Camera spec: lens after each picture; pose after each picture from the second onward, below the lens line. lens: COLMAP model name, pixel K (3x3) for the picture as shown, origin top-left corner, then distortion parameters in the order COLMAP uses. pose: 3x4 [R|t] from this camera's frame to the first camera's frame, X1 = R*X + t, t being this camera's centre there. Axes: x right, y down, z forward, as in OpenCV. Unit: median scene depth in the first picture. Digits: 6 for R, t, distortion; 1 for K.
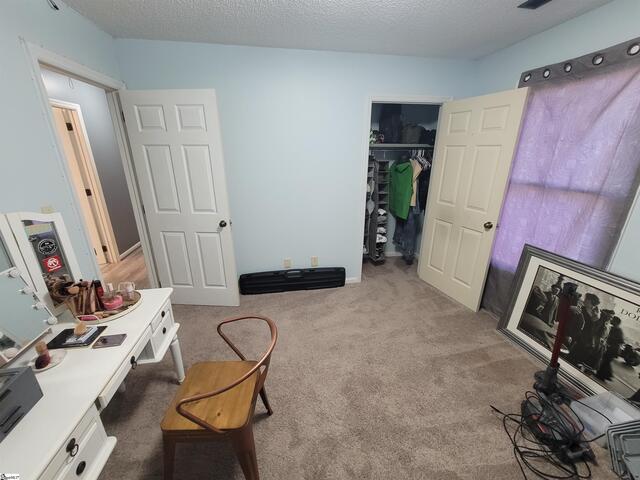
lens RADIAL K [[259.2, 0, 318.4], [0, 259.2, 236.7], [0, 0, 1]] dist [0.003891, -0.000473]
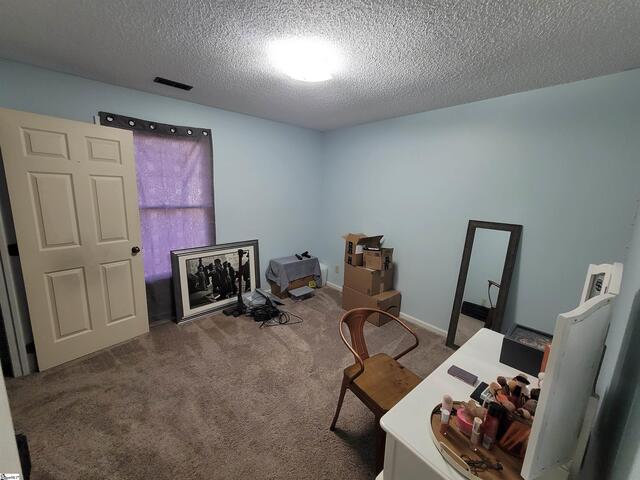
lens RADIAL K [[259.2, 0, 319.9], [0, 259.2, 239.0], [0, 0, 1]] dist [0.003891, -0.000473]
pose [[-0.528351, -0.176530, 0.830471, -0.727916], [0.239690, 0.907344, 0.345363, -0.318001], [-0.814490, 0.381529, -0.437084, 0.980674]]
